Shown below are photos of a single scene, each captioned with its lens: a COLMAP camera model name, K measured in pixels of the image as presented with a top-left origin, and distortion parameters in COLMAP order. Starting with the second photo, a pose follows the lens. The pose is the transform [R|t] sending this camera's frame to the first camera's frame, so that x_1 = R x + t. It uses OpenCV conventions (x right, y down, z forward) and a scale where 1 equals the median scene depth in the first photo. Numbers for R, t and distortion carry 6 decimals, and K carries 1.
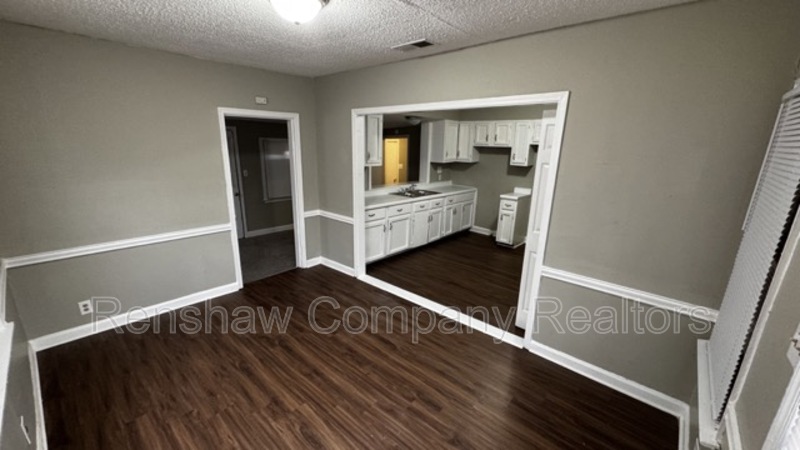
lens RADIAL K [[322.4, 0, 401.9], [0, 322.4, 226.2], [0, 0, 1]] dist [0.017878, 0.000447]
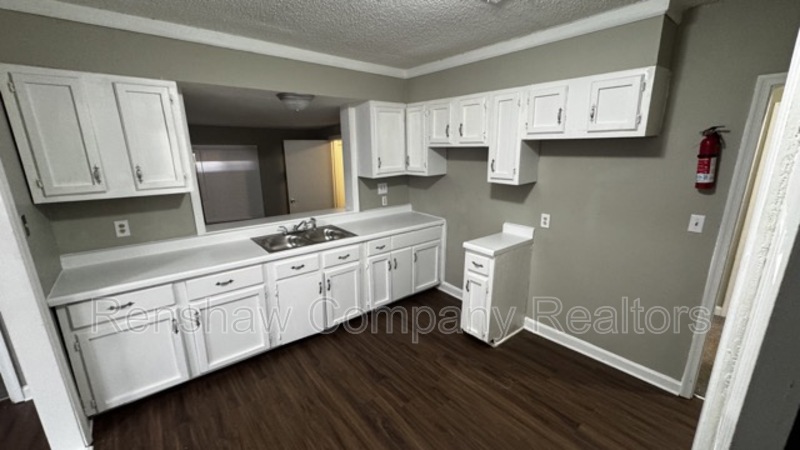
lens RADIAL K [[322.4, 0, 398.4], [0, 322.4, 227.9], [0, 0, 1]] dist [0.017878, 0.000447]
pose [[0.984398, 0.010384, -0.175651, 0.274599], [-0.011294, 0.999927, -0.004180, -0.108559], [0.175595, 0.006098, 0.984444, 0.456850]]
